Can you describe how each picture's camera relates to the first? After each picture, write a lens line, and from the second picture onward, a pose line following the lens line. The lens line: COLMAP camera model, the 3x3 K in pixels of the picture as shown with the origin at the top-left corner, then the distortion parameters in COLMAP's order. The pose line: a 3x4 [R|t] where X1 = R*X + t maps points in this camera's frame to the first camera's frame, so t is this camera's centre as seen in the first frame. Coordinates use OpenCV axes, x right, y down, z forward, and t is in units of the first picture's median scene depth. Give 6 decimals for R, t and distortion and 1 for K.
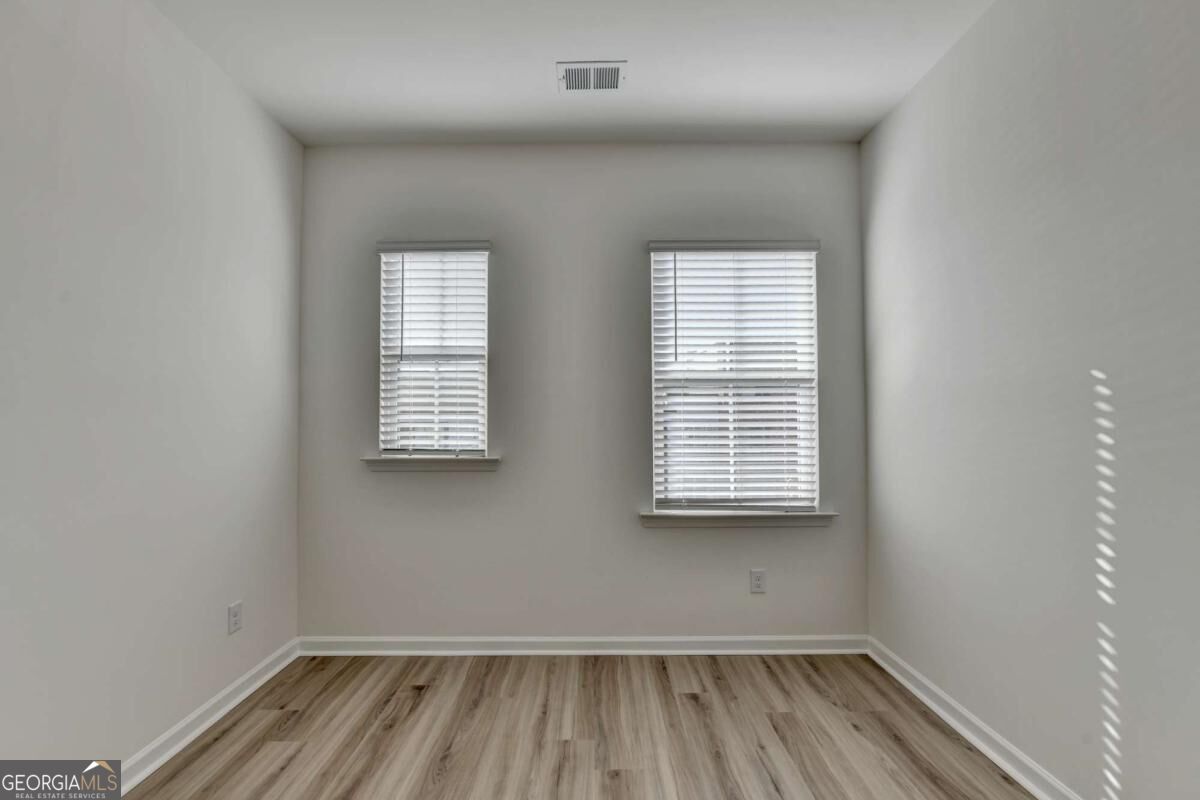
lens RADIAL K [[512.5, 0, 594.2], [0, 512.5, 408.5], [0, 0, 1]] dist [-0.021011, -0.000128]
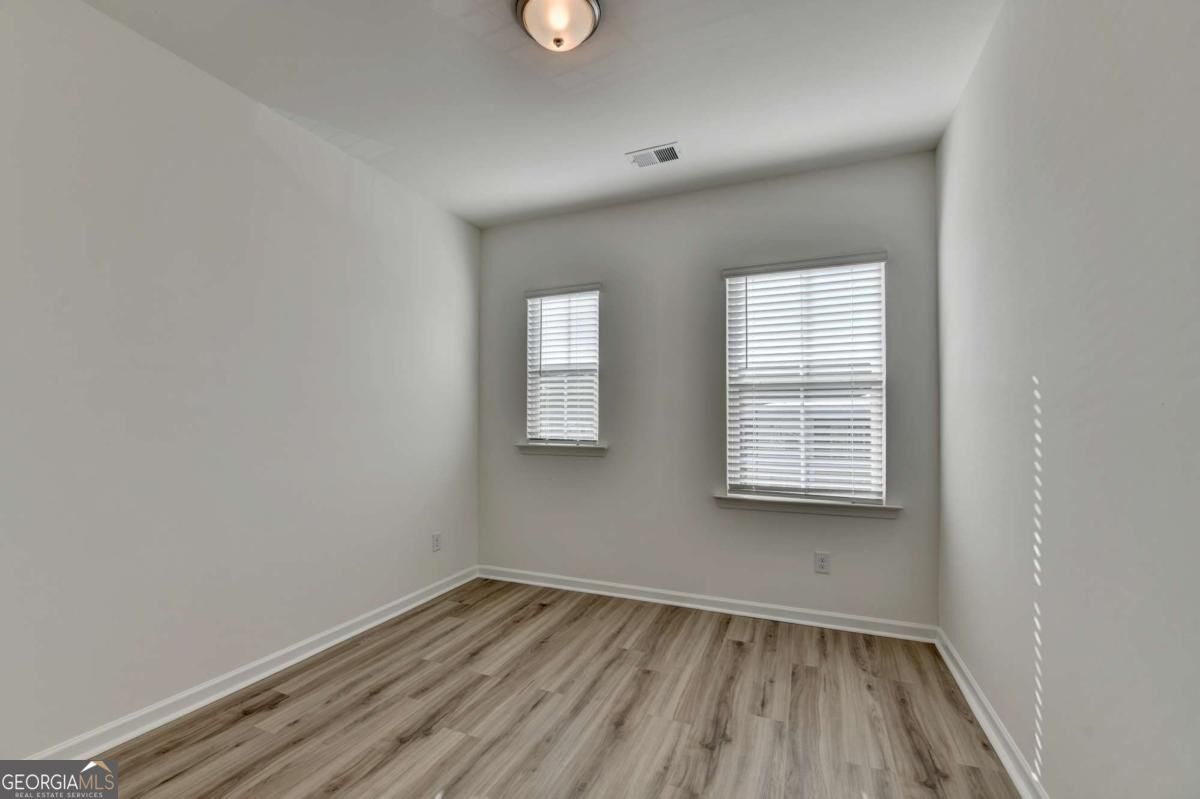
lens RADIAL K [[512.5, 0, 594.2], [0, 512.5, 408.0], [0, 0, 1]] dist [-0.021011, -0.000128]
pose [[0.920794, -0.003474, -0.390033, 0.303257], [0.005095, 0.999982, 0.003121, -0.008063], [0.390015, -0.004861, 0.920796, -0.231201]]
